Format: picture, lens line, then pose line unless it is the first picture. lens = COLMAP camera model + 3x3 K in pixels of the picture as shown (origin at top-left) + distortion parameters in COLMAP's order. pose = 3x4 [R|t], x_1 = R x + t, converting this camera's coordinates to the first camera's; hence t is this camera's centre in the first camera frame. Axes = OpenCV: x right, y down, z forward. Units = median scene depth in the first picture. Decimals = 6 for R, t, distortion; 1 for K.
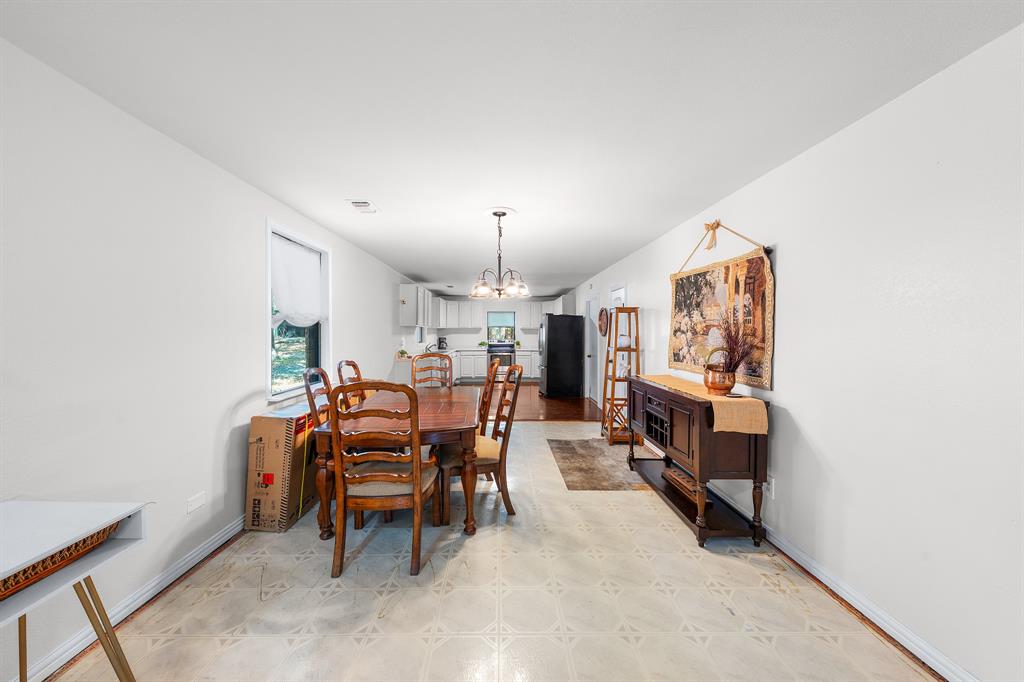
lens RADIAL K [[353.9, 0, 510.2], [0, 353.9, 336.0], [0, 0, 1]] dist [-0.007167, 0.000150]
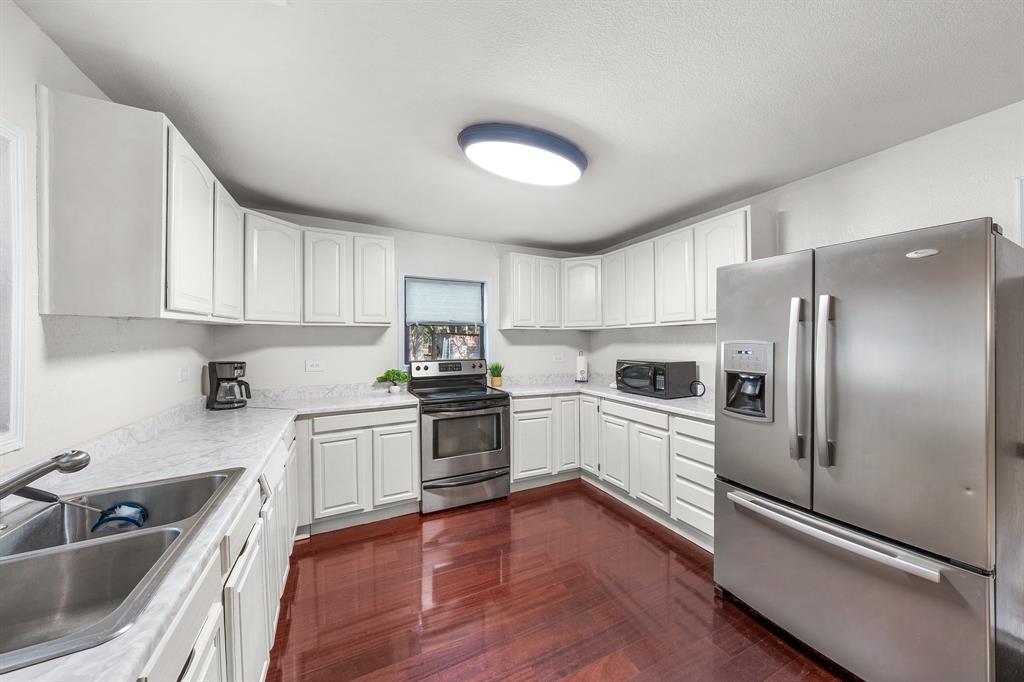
lens RADIAL K [[353.9, 0, 514.0], [0, 353.9, 340.7], [0, 0, 1]] dist [-0.007167, 0.000150]
pose [[0.912491, -0.005637, 0.409058, -0.106667], [0.009320, 0.999932, -0.007009, -0.007313], [-0.408991, 0.010208, 0.912481, 0.682687]]
